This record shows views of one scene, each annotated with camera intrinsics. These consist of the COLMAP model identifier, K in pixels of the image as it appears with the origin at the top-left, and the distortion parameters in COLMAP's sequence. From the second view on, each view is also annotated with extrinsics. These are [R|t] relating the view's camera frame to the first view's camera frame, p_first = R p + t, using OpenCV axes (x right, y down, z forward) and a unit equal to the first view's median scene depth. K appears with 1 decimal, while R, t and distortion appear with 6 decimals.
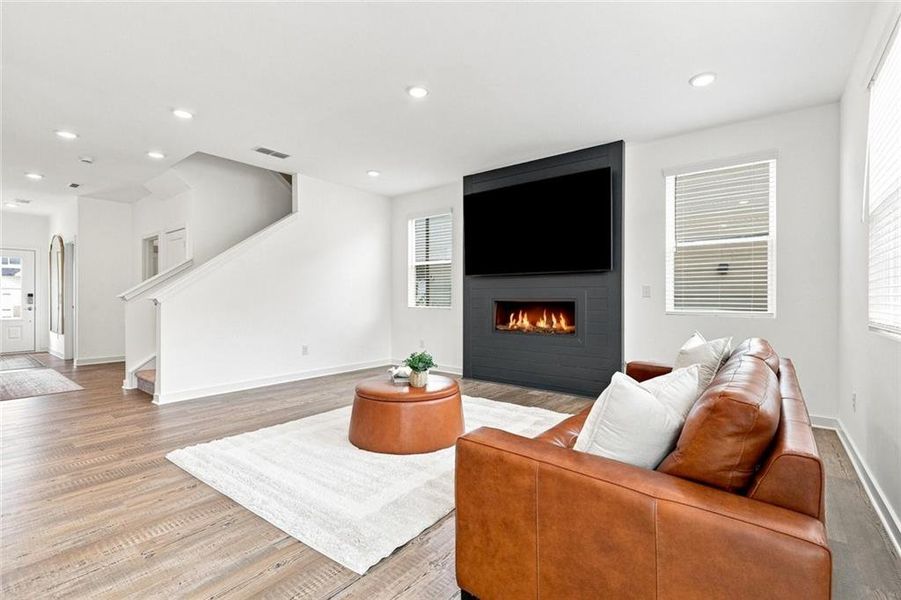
lens RADIAL K [[409.6, 0, 447.4], [0, 409.6, 298.2], [0, 0, 1]] dist [0.002374, 0.000504]
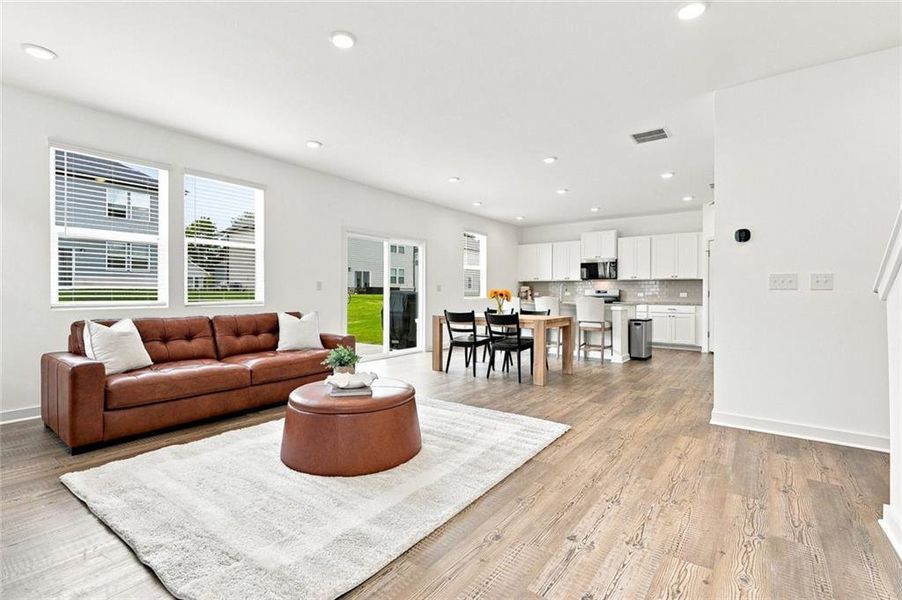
lens RADIAL K [[410.1, 0, 447.9], [0, 410.1, 298.2], [0, 0, 1]] dist [0.002374, 0.000504]
pose [[-0.999842, -0.006945, -0.016359, -0.274167], [-0.007163, 0.999886, 0.013303, 0.007906], [0.016264, 0.013418, -0.999778, 1.839148]]
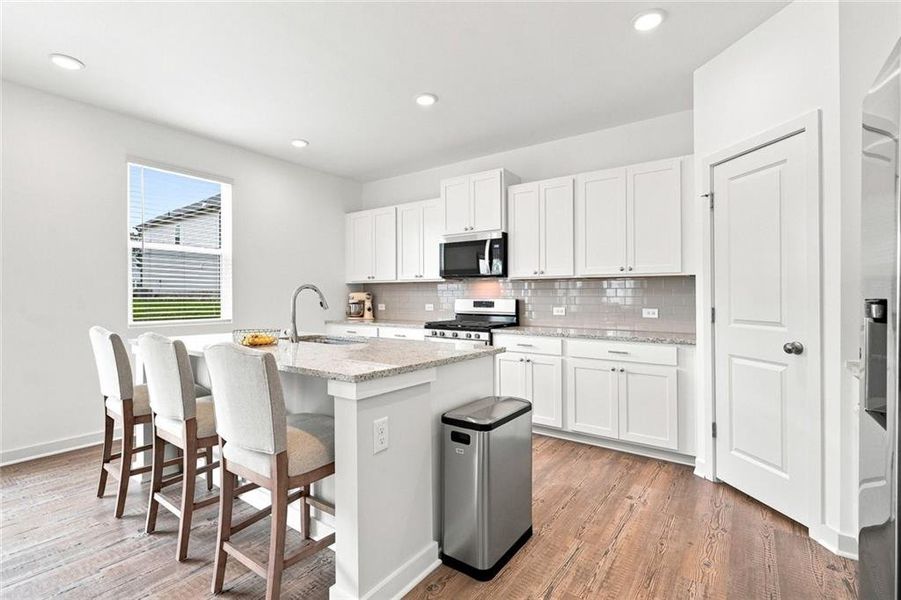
lens RADIAL K [[419.0, 0, 451.0], [0, 419.0, 294.6], [0, 0, 1]] dist [0.000340, -0.000765]
pose [[-0.999102, -0.003560, -0.042216, -1.201707], [-0.003433, 0.999989, -0.003072, -0.033461], [0.042227, -0.002924, -0.999104, 0.398385]]
